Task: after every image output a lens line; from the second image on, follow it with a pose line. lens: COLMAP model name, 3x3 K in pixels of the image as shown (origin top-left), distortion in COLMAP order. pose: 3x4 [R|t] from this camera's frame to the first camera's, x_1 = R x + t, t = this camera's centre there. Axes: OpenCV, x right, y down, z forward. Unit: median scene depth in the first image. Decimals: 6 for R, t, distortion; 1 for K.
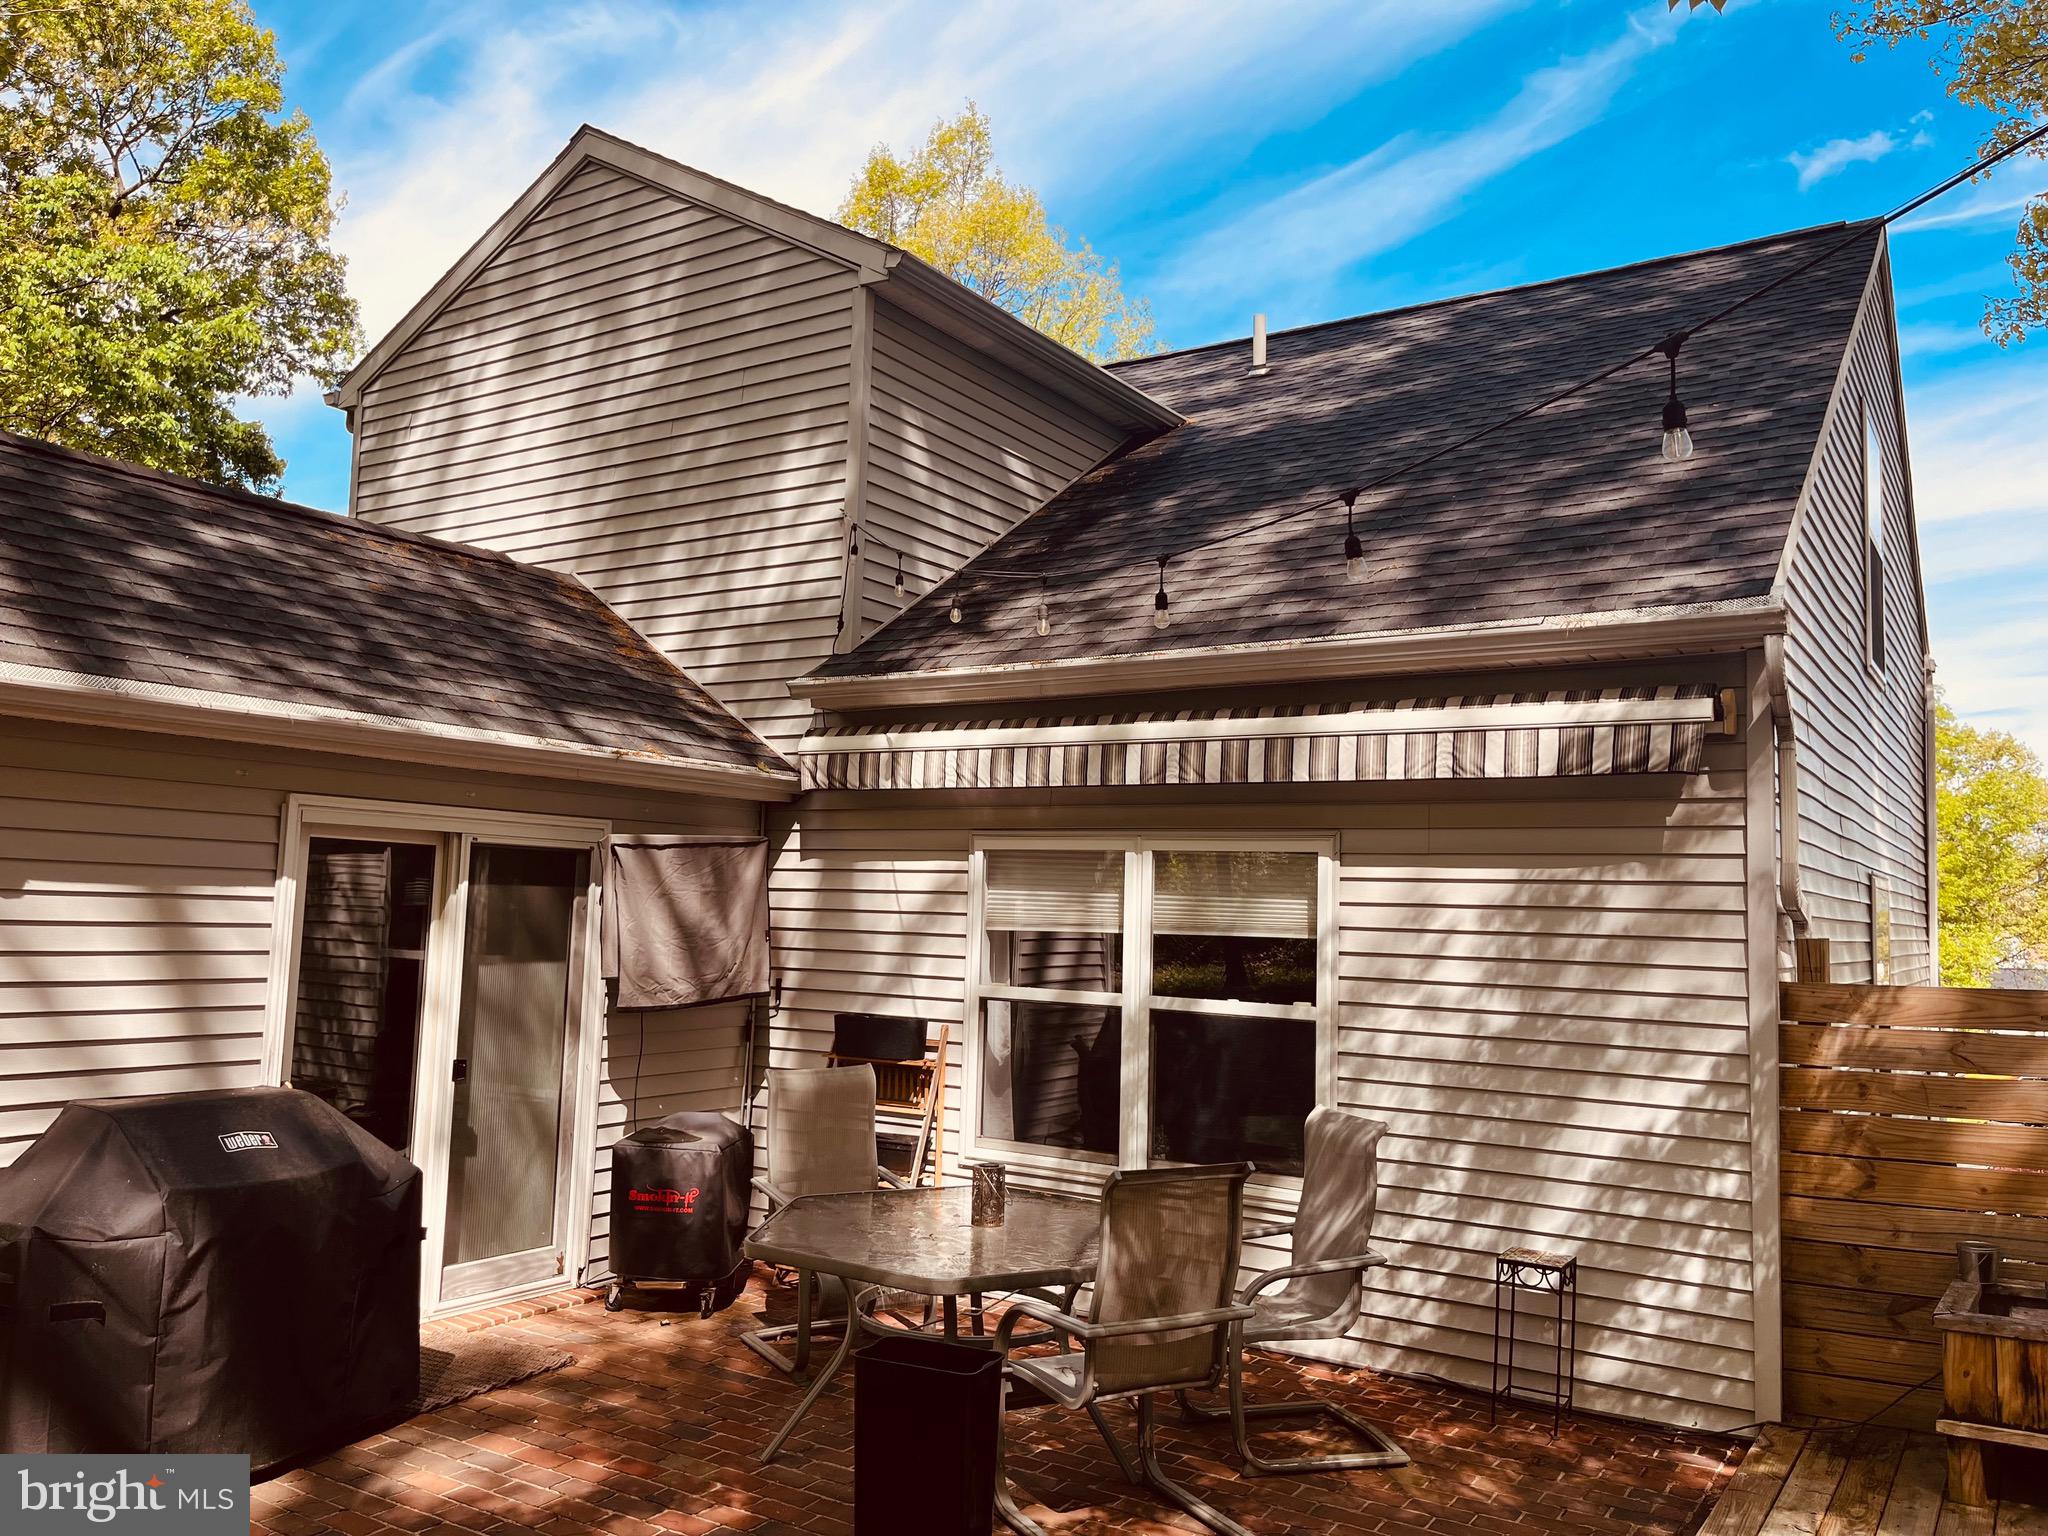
lens RADIAL K [[1550.0, 0, 1024.0], [0, 1550.0, 768.0], [0, 0, 1]] dist [0.072546, -0.107425]
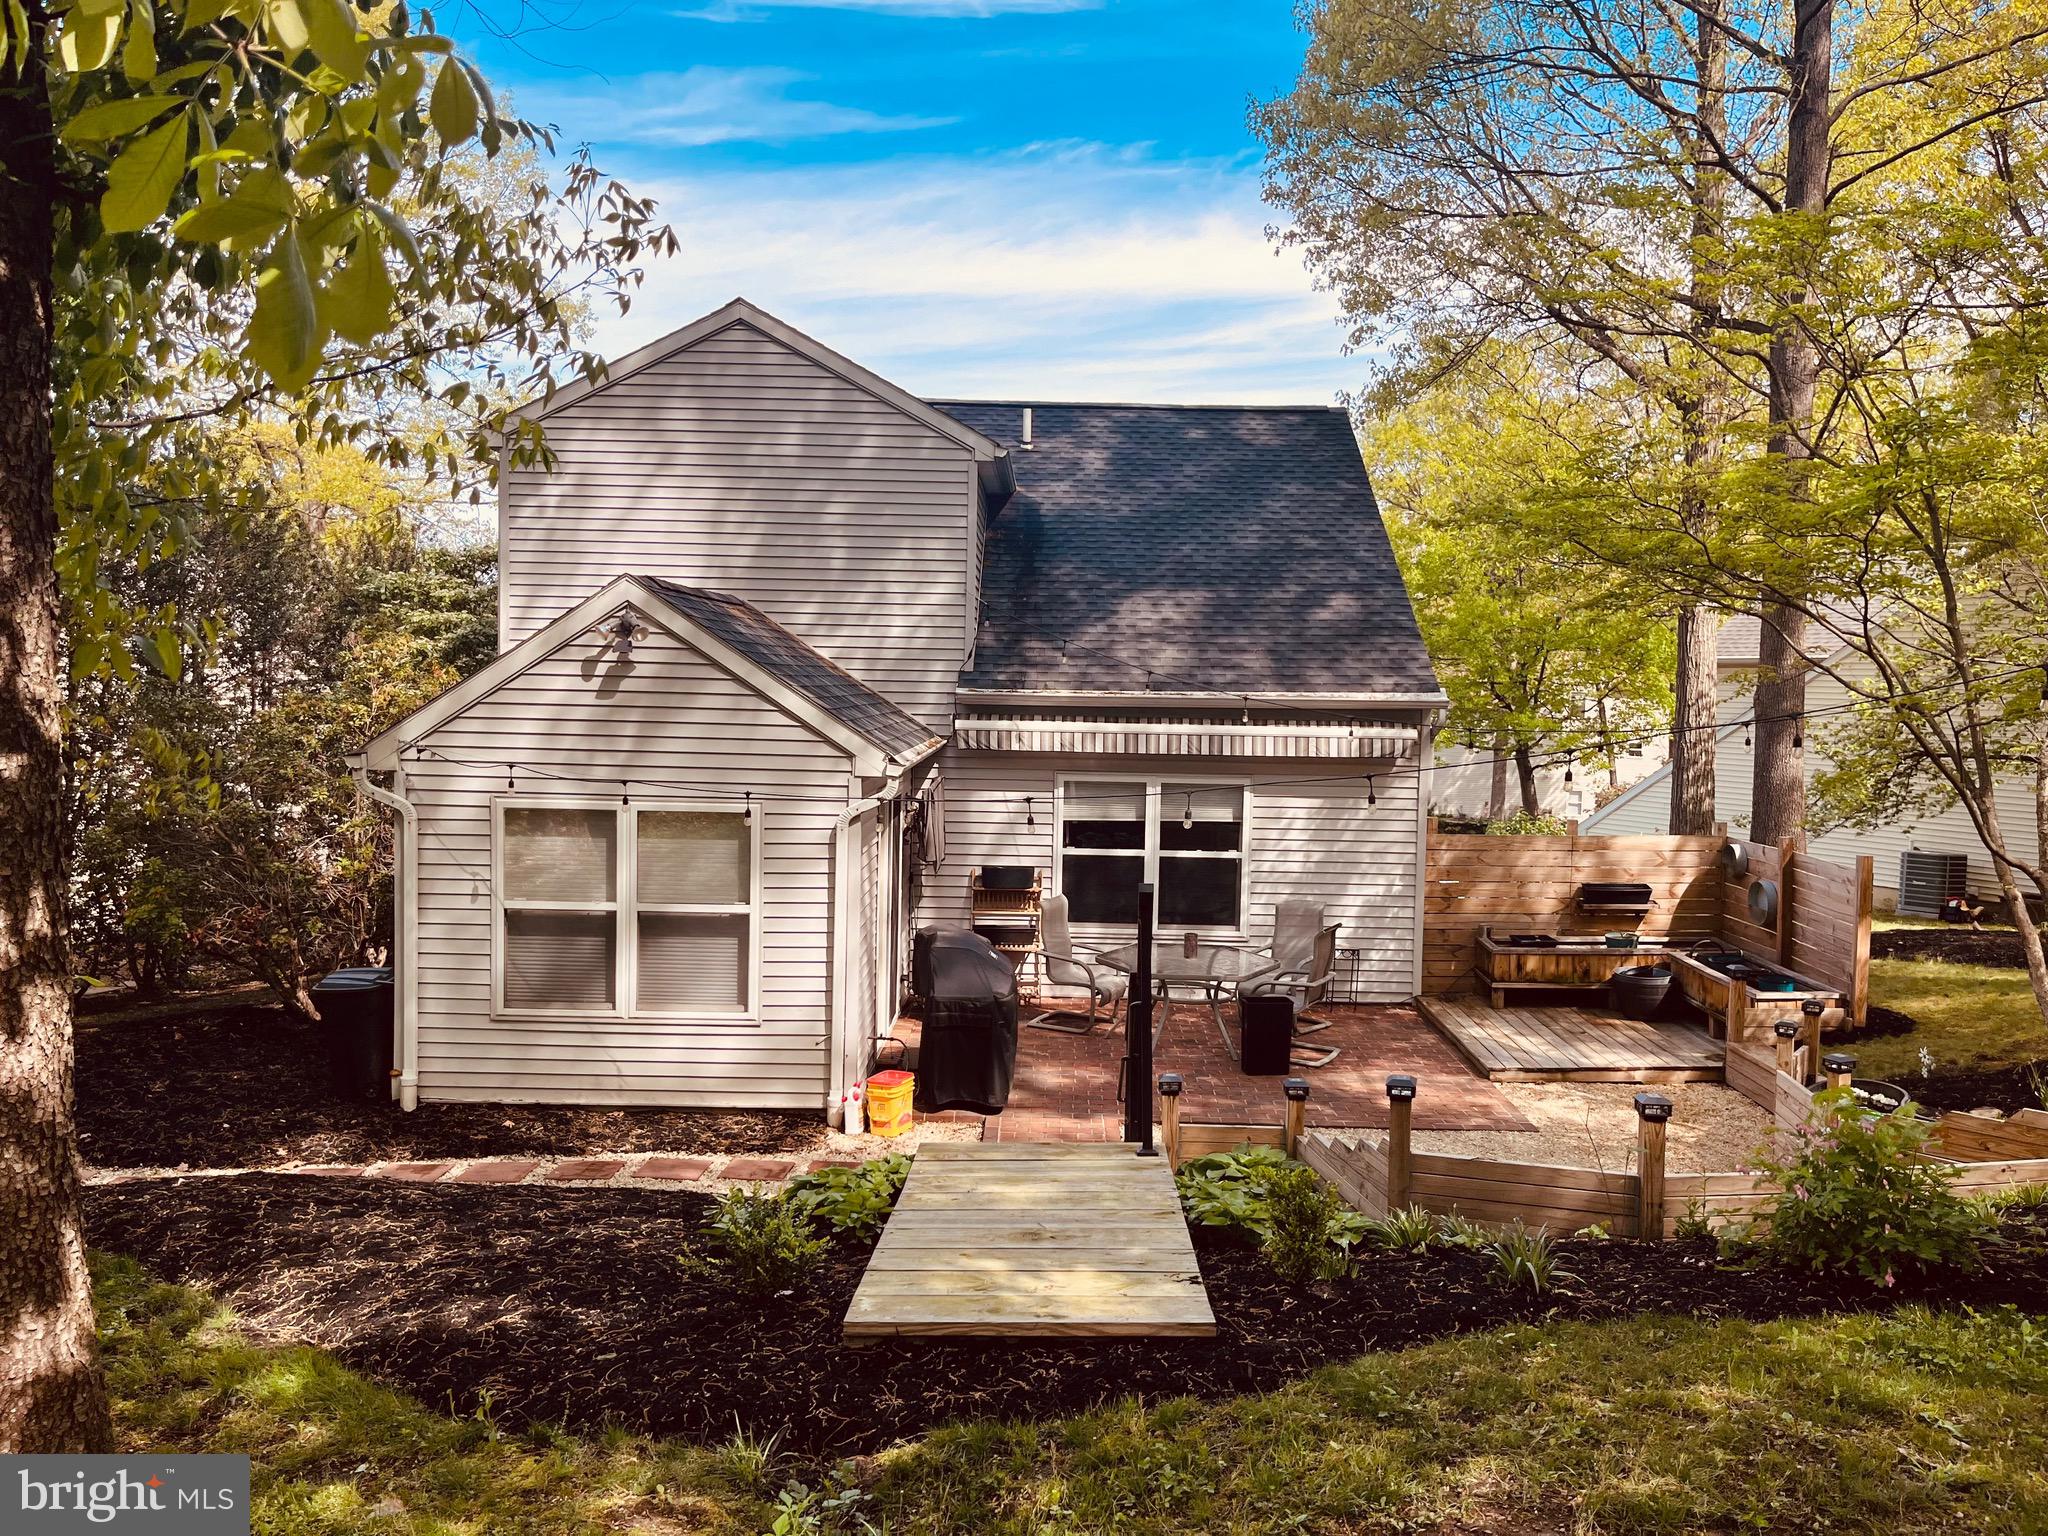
lens RADIAL K [[1513.2, 0, 1032.4], [0, 1513.2, 805.4], [0, 0, 1]] dist [0.012015, 0.000244]
pose [[0.847384, -0.062690, 0.527267, -1.225710], [-0.041614, 0.982111, 0.183648, -0.305908], [-0.529347, -0.177562, 0.829616, -0.652170]]
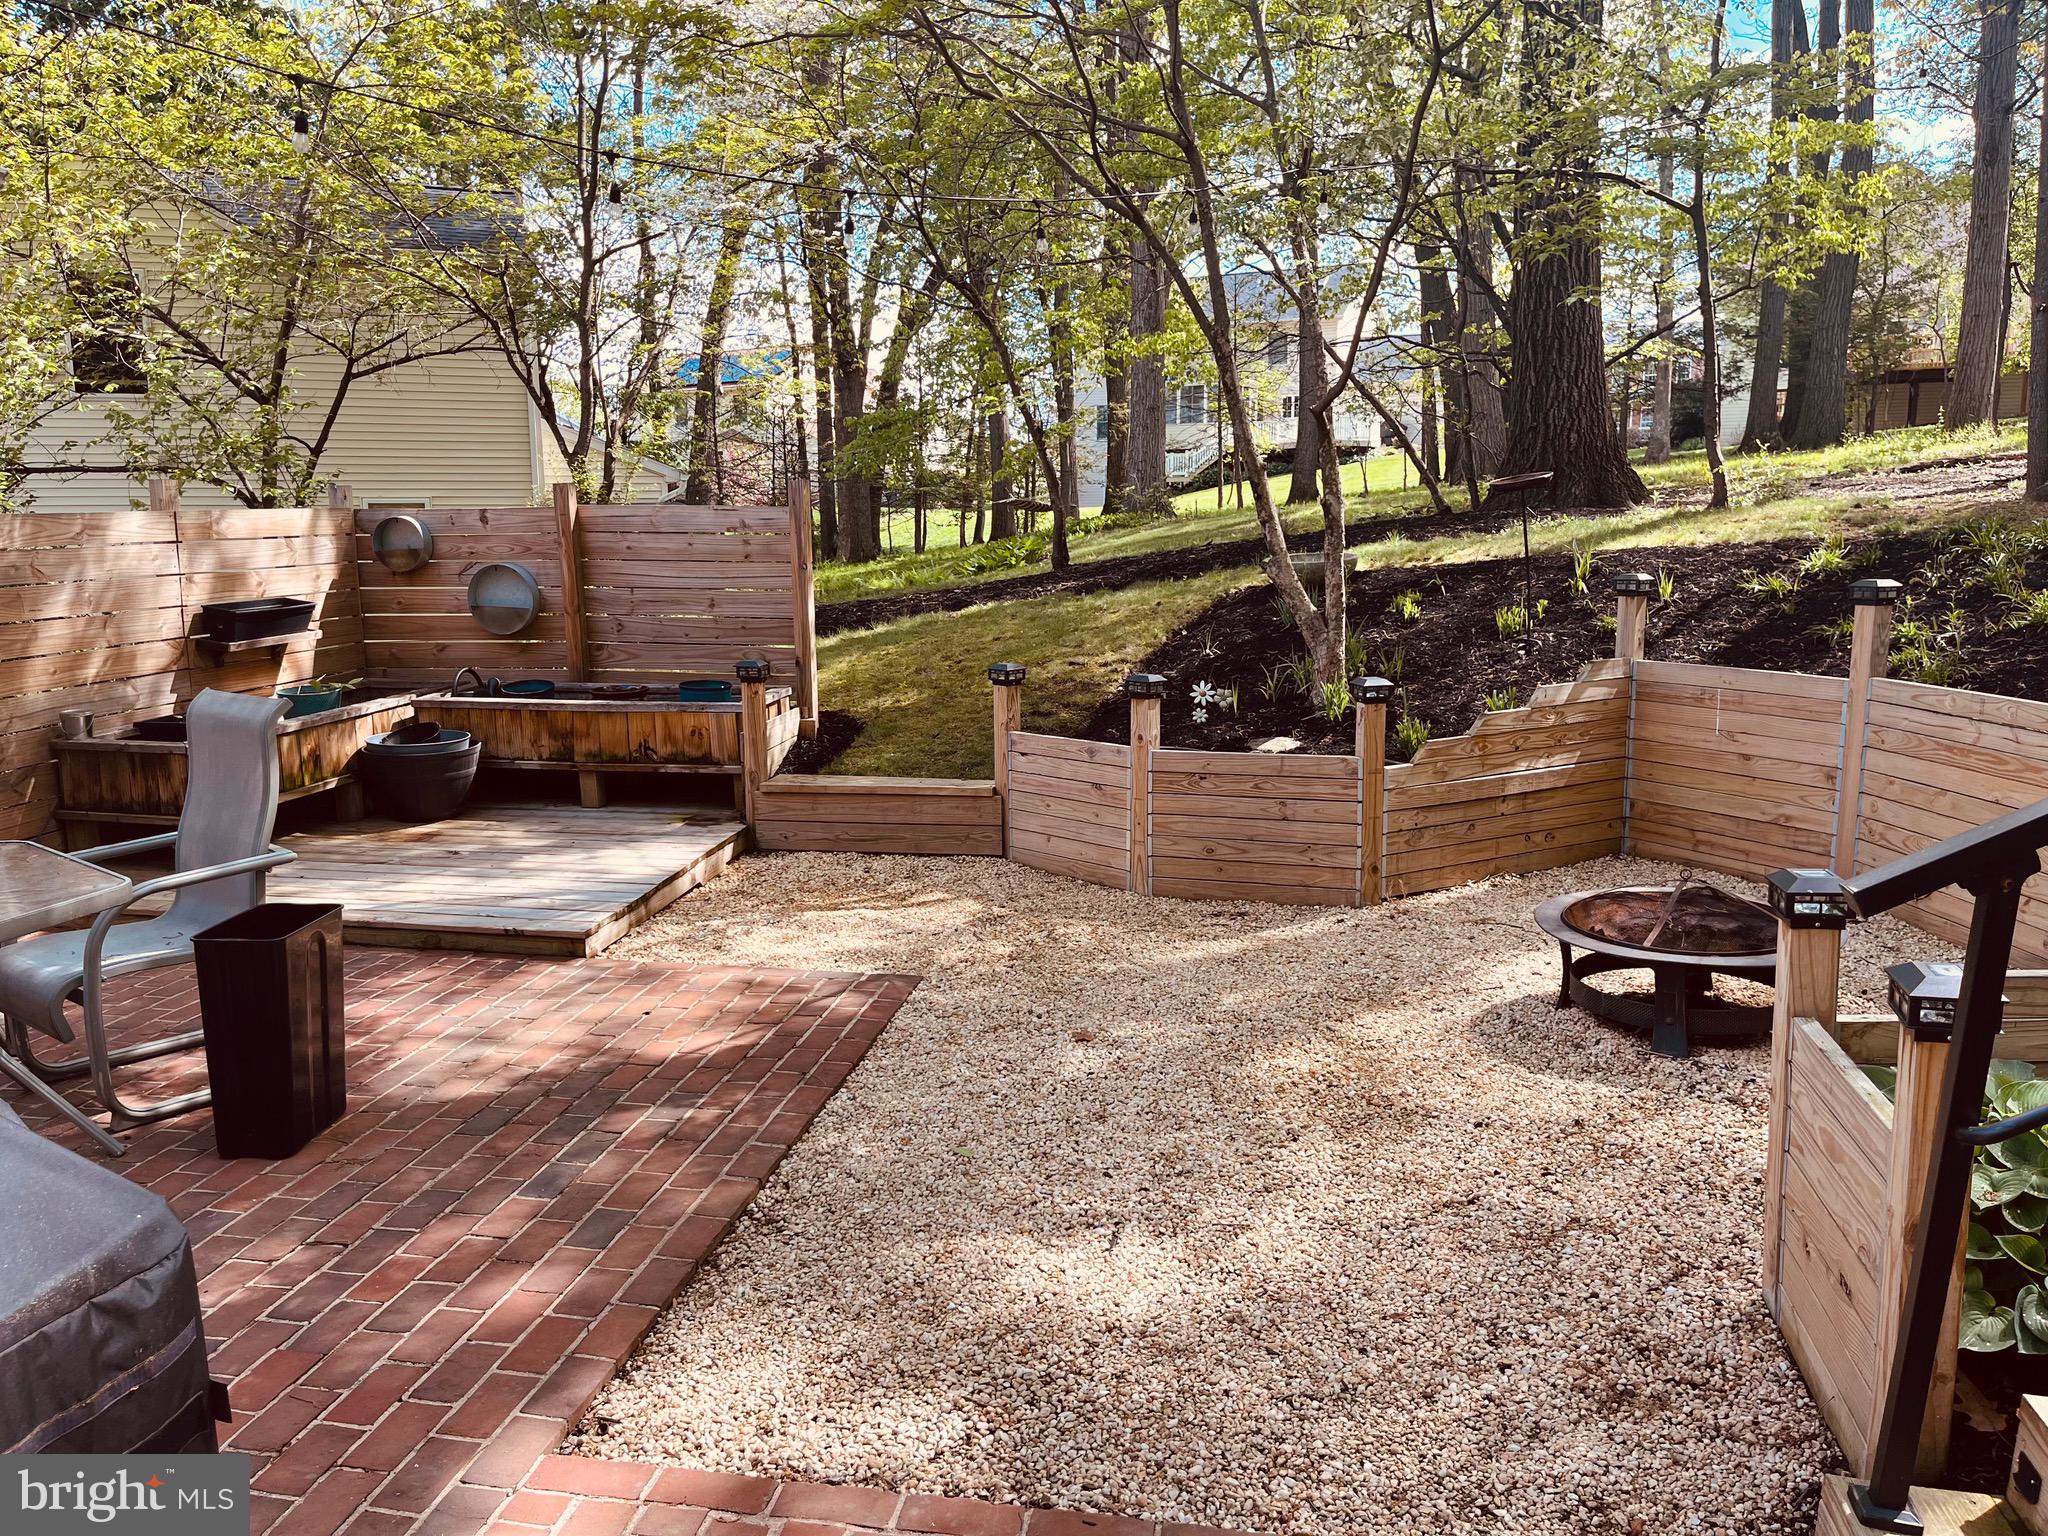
lens RADIAL K [[1550.0, 0, 1024.0], [0, 1550.0, 768.0], [0, 0, 1]] dist [0.072546, -0.107425]
pose [[-0.387727, -0.174038, 0.905195, -0.710251], [-0.094290, 0.984351, 0.148869, 0.065537], [-0.916939, -0.027630, -0.398070, 0.635997]]
